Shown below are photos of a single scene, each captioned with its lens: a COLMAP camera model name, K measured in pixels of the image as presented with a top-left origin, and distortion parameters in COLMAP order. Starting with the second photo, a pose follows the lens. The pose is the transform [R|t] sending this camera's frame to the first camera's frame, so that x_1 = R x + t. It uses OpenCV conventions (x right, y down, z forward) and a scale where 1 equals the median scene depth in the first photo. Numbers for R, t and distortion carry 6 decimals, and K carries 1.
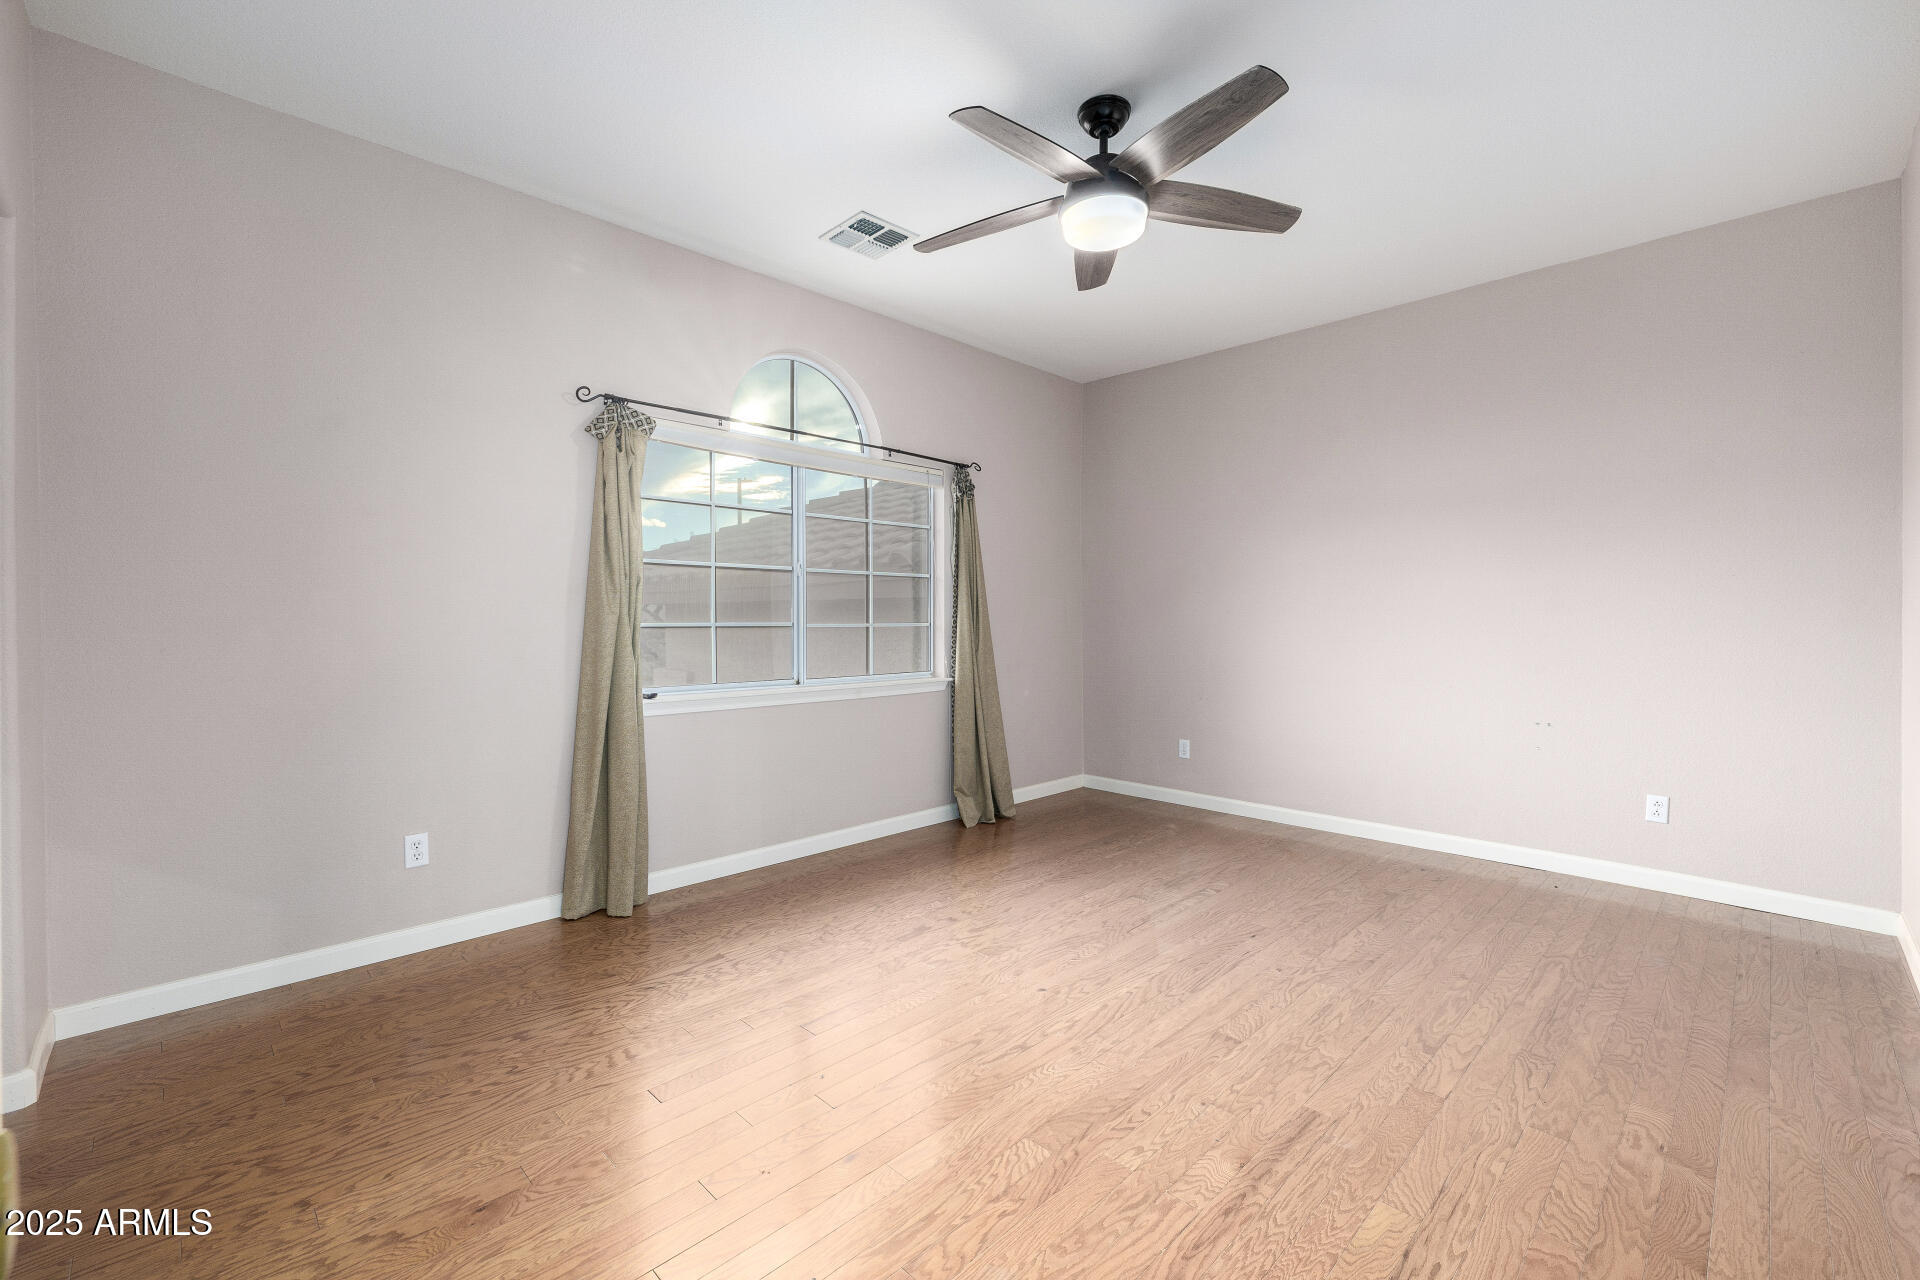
lens RADIAL K [[803.2, 0, 963.8], [0, 803.2, 636.4], [0, 0, 1]] dist [0.000828, 0.000548]
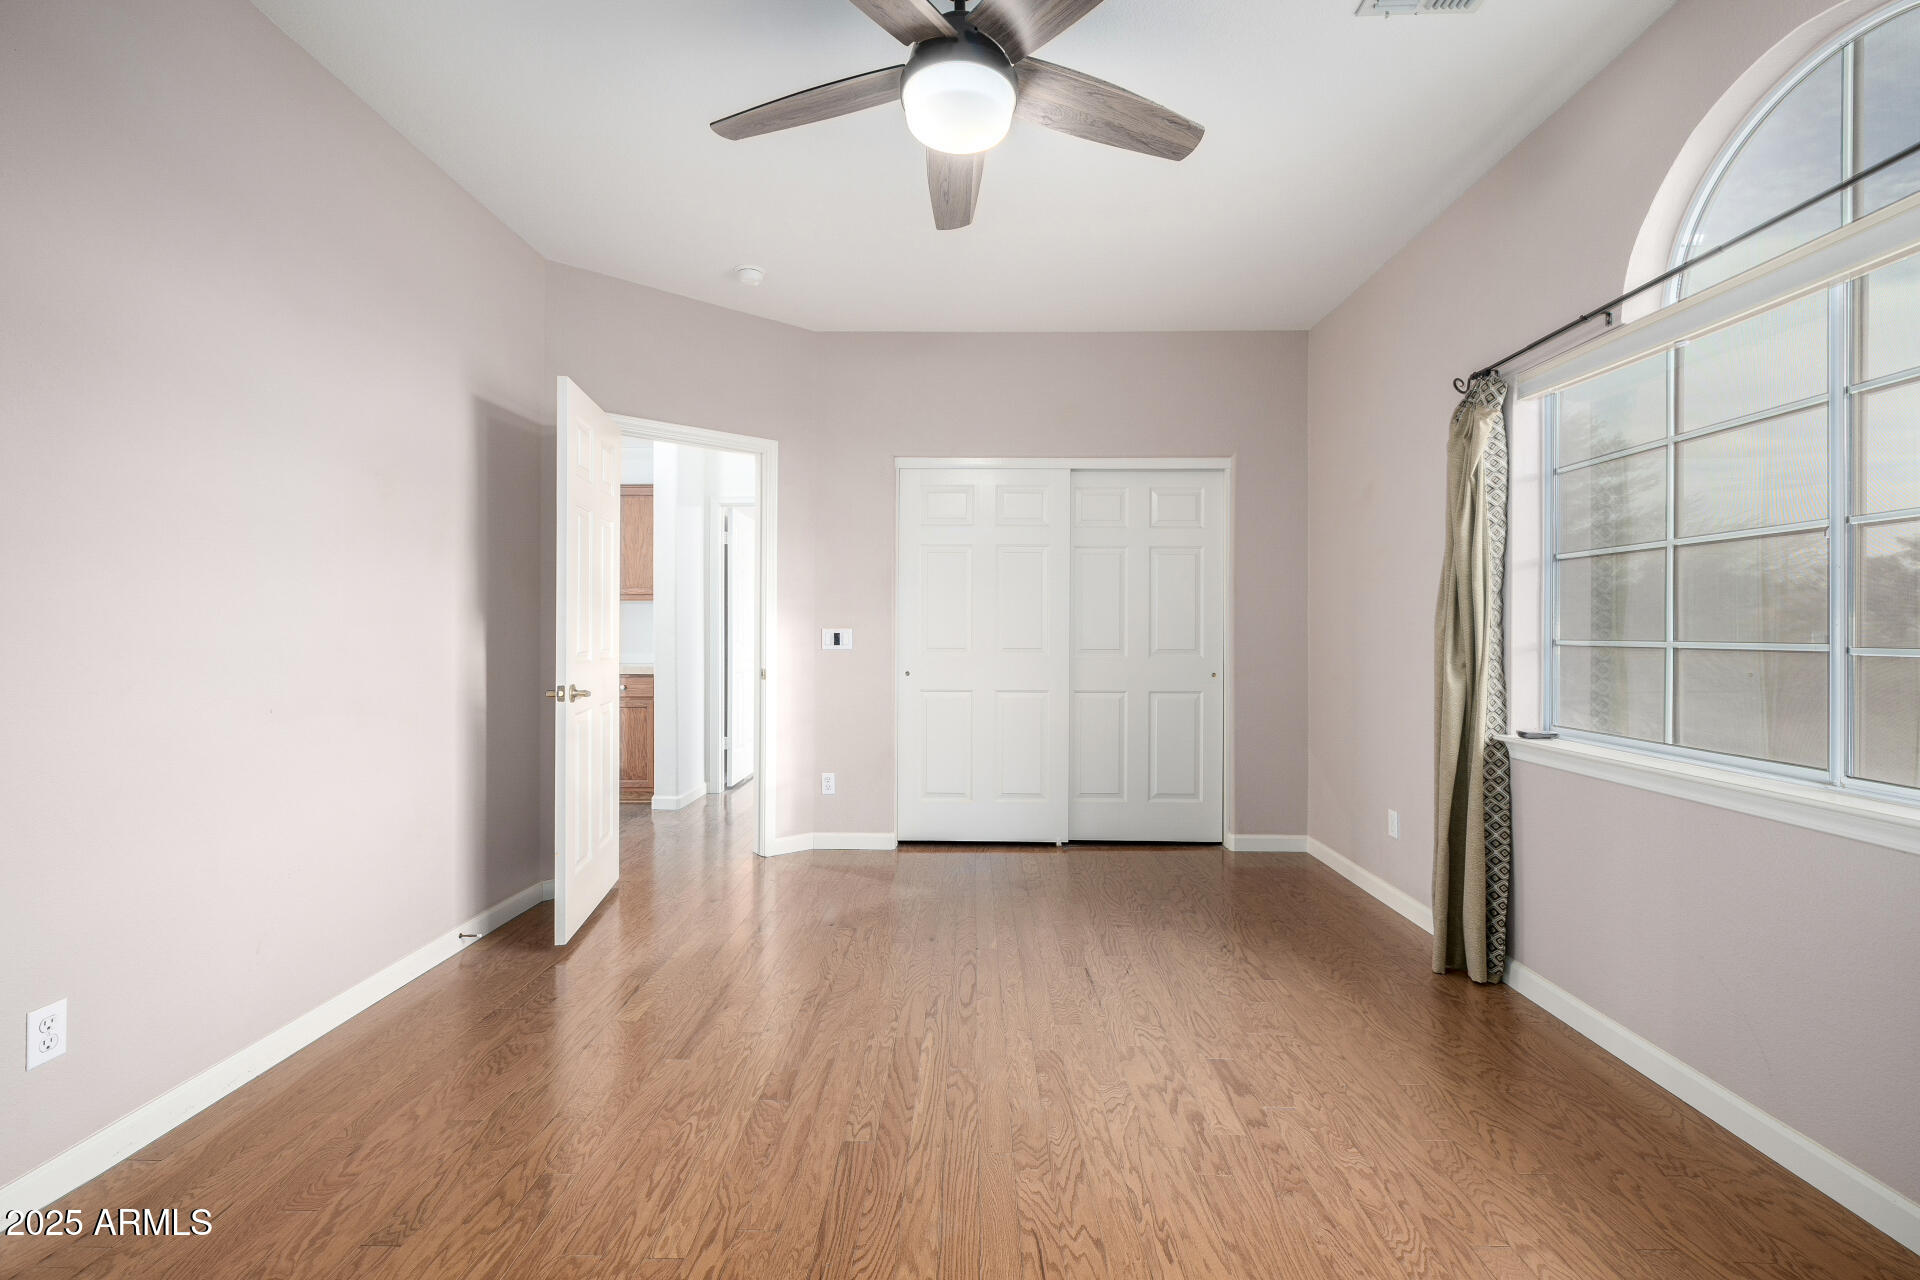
lens RADIAL K [[803.2, 0, 962.7], [0, 803.2, 634.3], [0, 0, 1]] dist [0.000828, 0.000548]
pose [[-0.717334, 0.001826, -0.696727, 0.791062], [-0.015840, 0.999695, 0.018928, -0.042687], [0.696550, 0.024614, -0.717086, 1.749206]]
